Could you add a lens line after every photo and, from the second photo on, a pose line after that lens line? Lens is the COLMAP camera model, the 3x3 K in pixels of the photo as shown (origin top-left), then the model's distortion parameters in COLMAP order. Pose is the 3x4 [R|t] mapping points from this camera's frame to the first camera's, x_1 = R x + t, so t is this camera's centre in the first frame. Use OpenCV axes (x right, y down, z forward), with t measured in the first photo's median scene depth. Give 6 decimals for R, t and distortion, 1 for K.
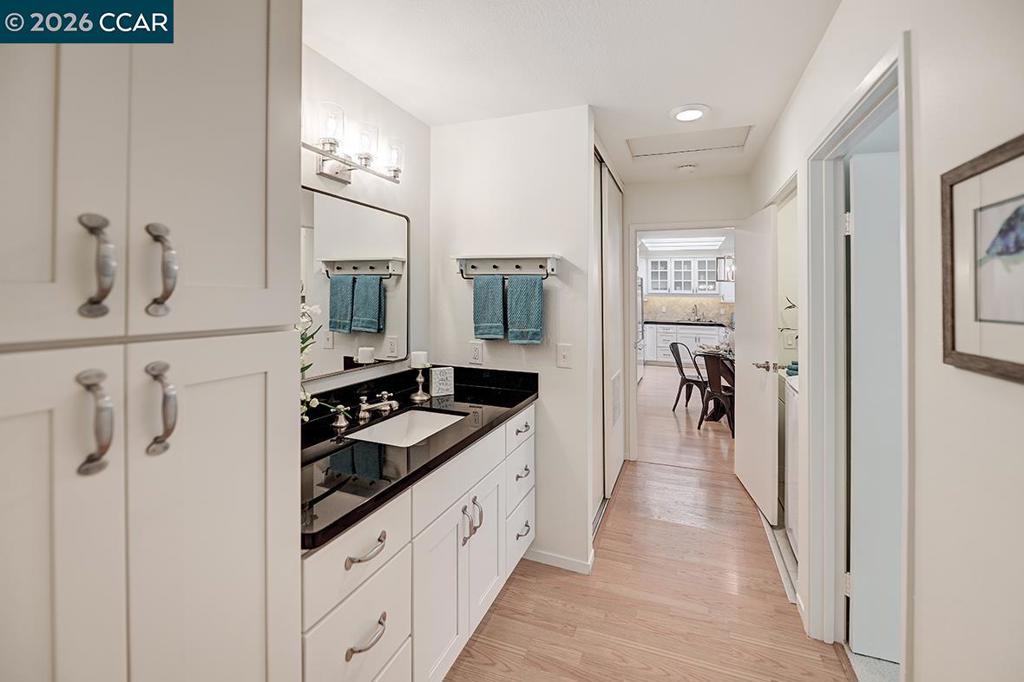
lens RADIAL K [[421.7, 0, 548.1], [0, 421.7, 300.0], [0, 0, 1]] dist [-0.016363, 0.000187]
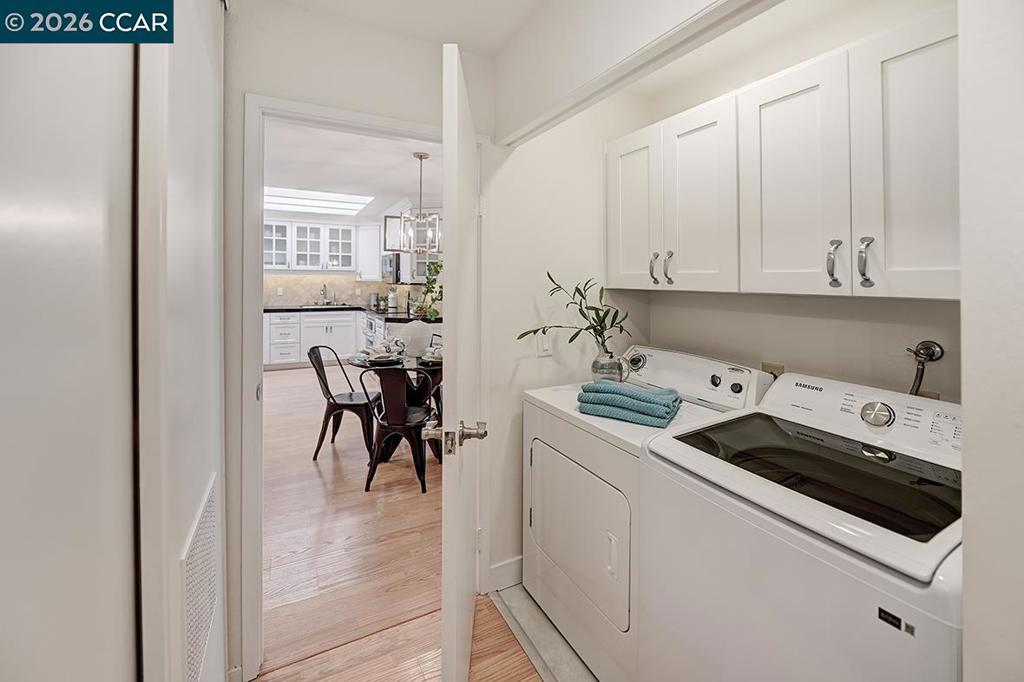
lens RADIAL K [[421.7, 0, 519.7], [0, 421.7, 271.2], [0, 0, 1]] dist [-0.016363, 0.000187]
pose [[0.688910, 0.007656, 0.724806, 0.127977], [0.003715, 0.999894, -0.014093, -0.003674], [-0.724837, 0.012402, 0.688808, 0.787448]]
